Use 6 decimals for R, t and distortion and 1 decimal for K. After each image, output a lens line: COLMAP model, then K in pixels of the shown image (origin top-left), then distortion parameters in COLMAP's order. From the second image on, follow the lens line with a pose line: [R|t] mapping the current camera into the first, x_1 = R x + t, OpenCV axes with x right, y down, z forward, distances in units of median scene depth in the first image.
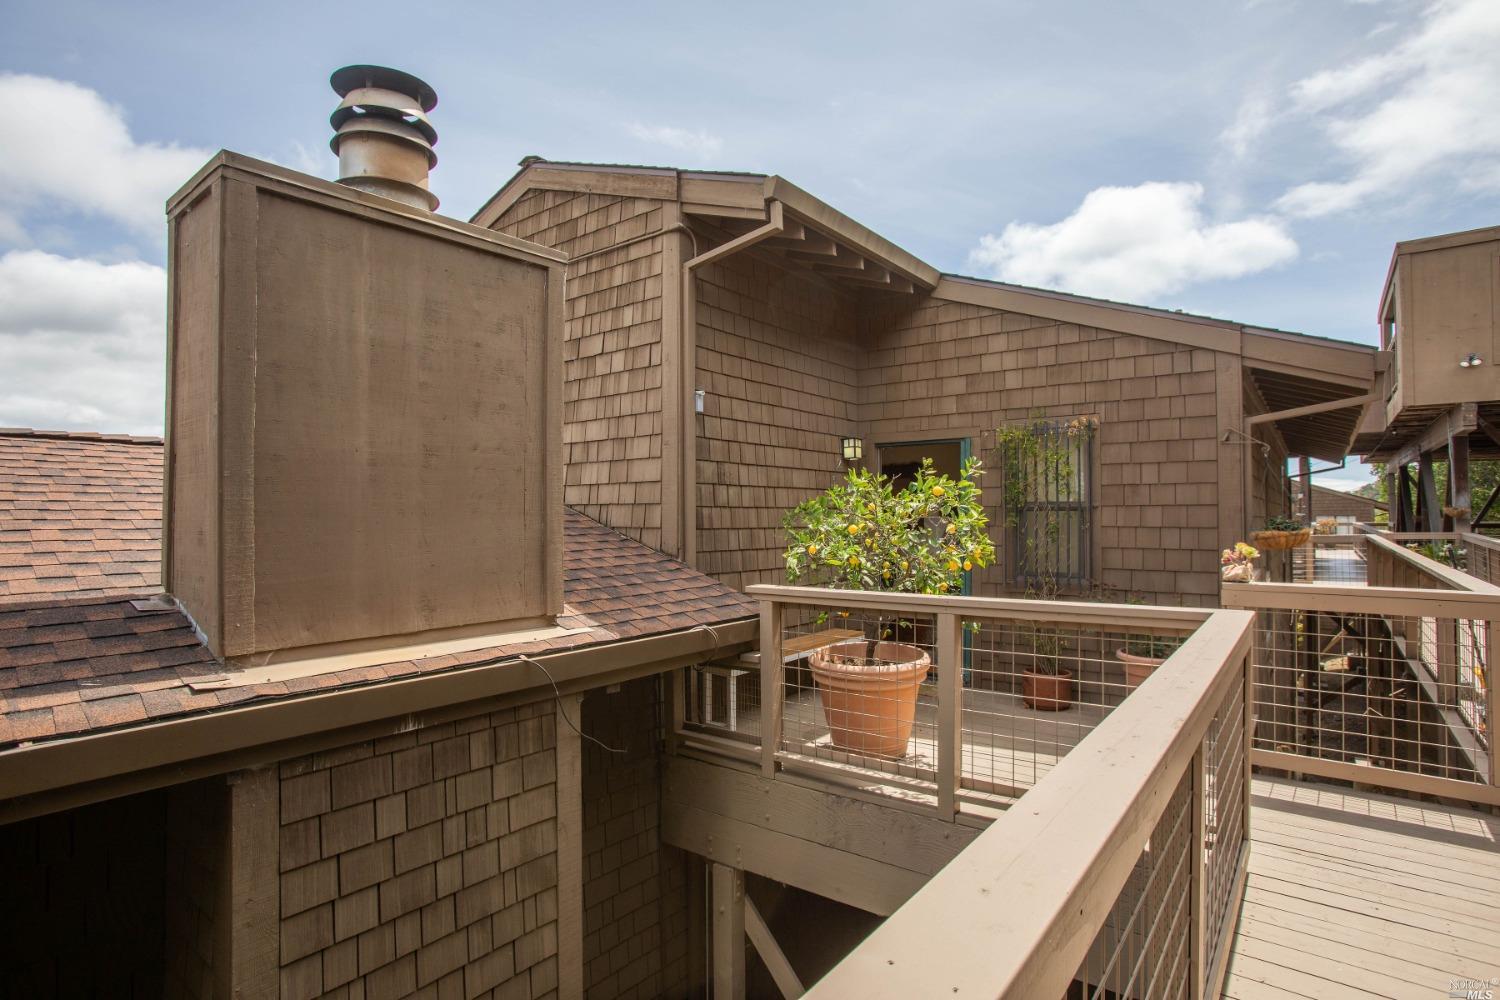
lens RADIAL K [[748.7, 0, 758.9], [0, 748.7, 503.2], [0, 0, 1]] dist [-0.027505, -0.000736]
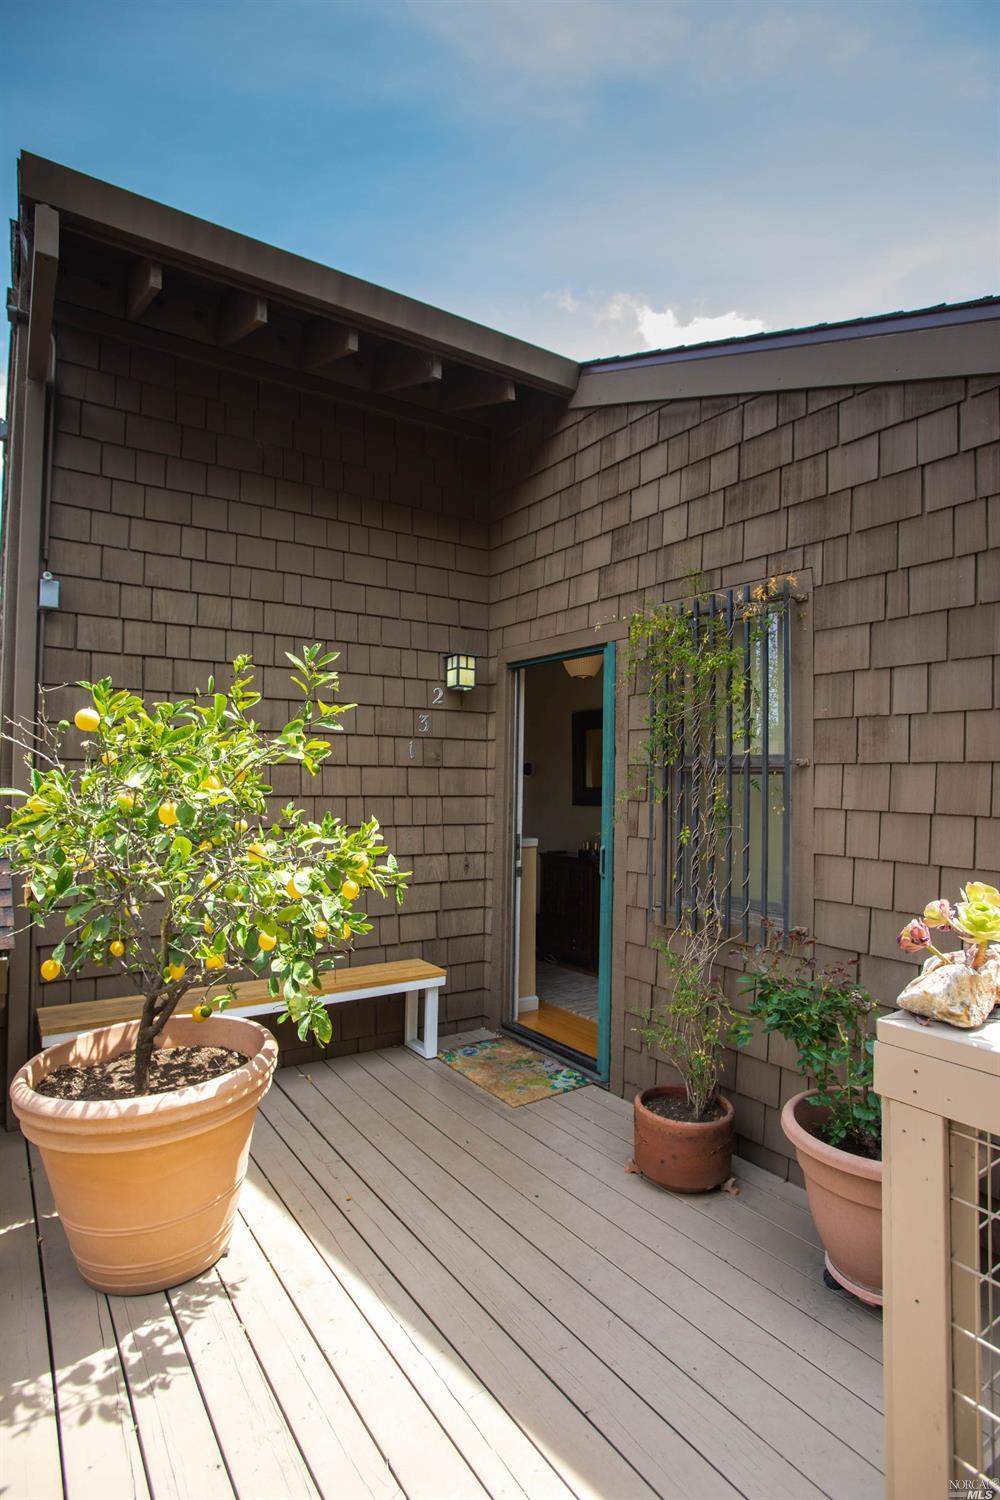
lens RADIAL K [[748.7, 0, 488.9], [0, 748.7, 764.0], [0, 0, 1]] dist [-0.027505, -0.000736]
pose [[0.944638, 0.005926, -0.328060, 0.385976], [-0.005267, 0.999982, 0.002896, 0.003114], [0.328071, -0.001007, 0.944652, 0.447781]]
